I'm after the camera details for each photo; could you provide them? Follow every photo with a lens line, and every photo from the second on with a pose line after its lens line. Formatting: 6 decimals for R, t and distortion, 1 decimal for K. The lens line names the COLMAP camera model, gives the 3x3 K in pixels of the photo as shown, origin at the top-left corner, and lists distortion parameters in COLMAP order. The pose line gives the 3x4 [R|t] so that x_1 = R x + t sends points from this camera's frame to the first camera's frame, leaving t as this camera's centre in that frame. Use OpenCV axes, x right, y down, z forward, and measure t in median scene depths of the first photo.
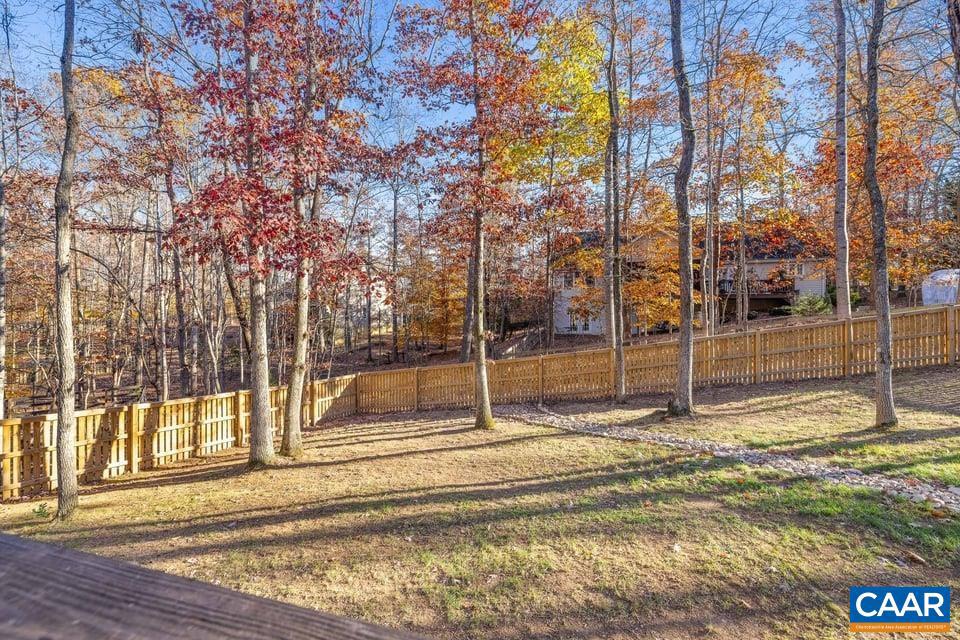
lens RADIAL K [[406.7, 0, 479.5], [0, 406.7, 310.0], [0, 0, 1]] dist [0.015232, 0.000080]
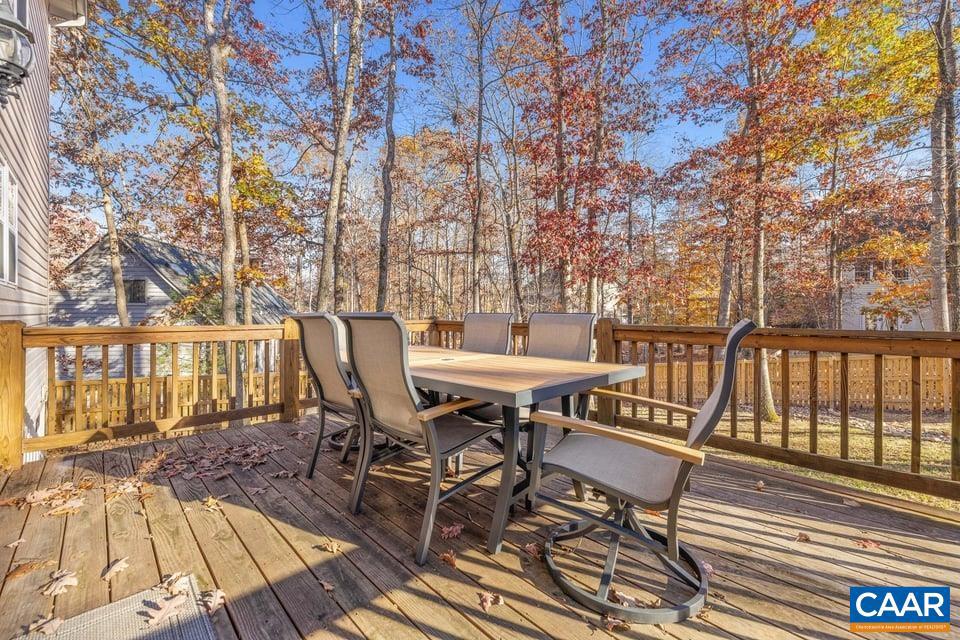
lens RADIAL K [[406.7, 0, 479.5], [0, 406.7, 310.0], [0, 0, 1]] dist [0.015232, 0.000080]
pose [[0.869004, 0.000352, -0.494805, -0.065256], [-0.002269, 0.999992, -0.003274, 0.008240], [0.494800, 0.003968, 0.868998, -0.165705]]
